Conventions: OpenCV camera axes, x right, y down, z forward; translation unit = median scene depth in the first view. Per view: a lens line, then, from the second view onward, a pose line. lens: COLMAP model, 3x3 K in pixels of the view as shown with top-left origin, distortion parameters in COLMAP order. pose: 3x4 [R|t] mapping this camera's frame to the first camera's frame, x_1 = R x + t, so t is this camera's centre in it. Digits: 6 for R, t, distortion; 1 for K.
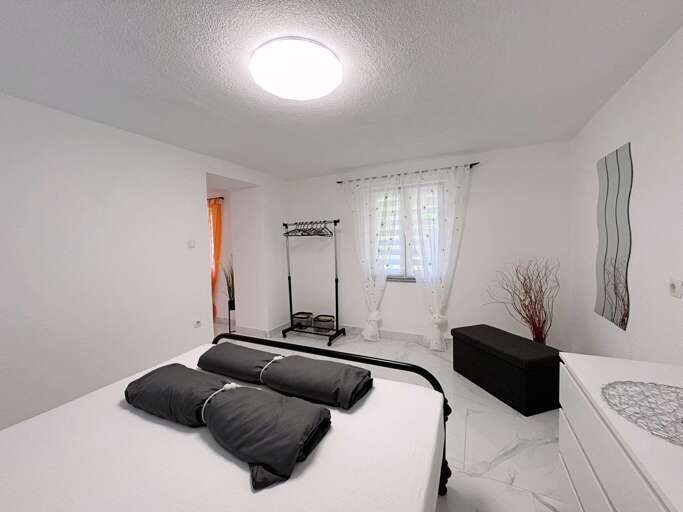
lens RADIAL K [[276.7, 0, 341.5], [0, 276.7, 256.0], [0, 0, 1]] dist [-0.002645, -0.000139]
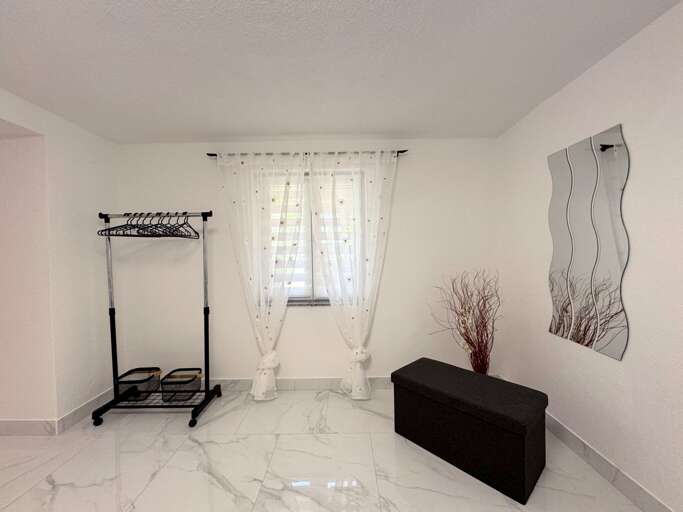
lens RADIAL K [[276.7, 0, 341.5], [0, 276.7, 256.0], [0, 0, 1]] dist [-0.002645, -0.000139]
pose [[0.899615, 0.005073, 0.436655, -0.016908], [0.013939, 0.999089, -0.040326, -0.003818], [-0.436462, 0.042364, 0.898725, 0.319581]]
